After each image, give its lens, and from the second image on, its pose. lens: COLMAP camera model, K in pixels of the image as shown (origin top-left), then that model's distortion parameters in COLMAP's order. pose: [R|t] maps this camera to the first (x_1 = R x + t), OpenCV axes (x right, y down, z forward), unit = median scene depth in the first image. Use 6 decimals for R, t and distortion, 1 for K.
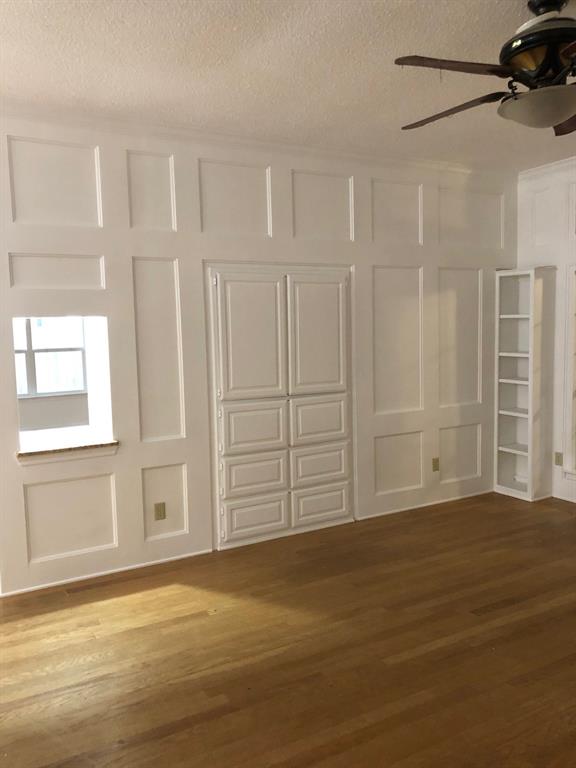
lens RADIAL K [[628.9, 0, 288.0], [0, 628.9, 384.0], [0, 0, 1]] dist [0.008855, 0.005068]
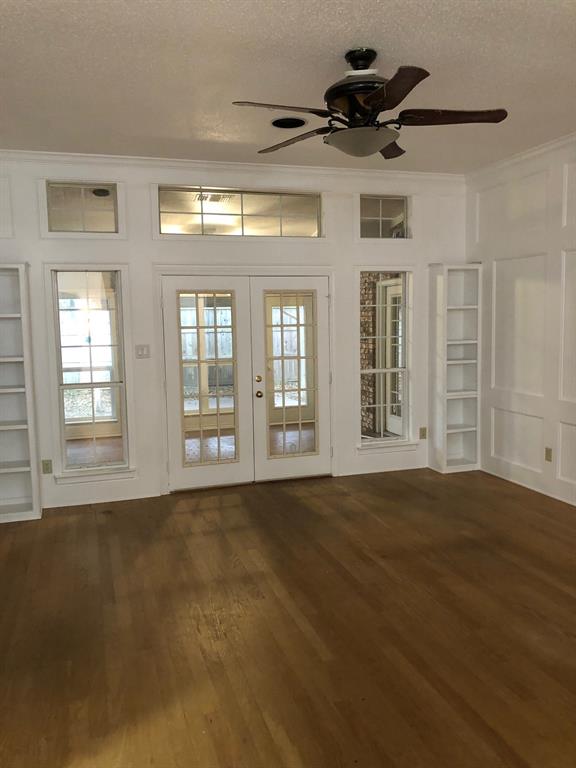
lens RADIAL K [[608.6, 0, 288.0], [0, 608.6, 384.0], [0, 0, 1]] dist [0.004621, 0.002527]
pose [[0.199080, -0.076092, 0.977025, -0.663372], [0.093702, 0.993891, 0.058312, -0.045497], [-0.975493, 0.079940, 0.204993, 0.724849]]
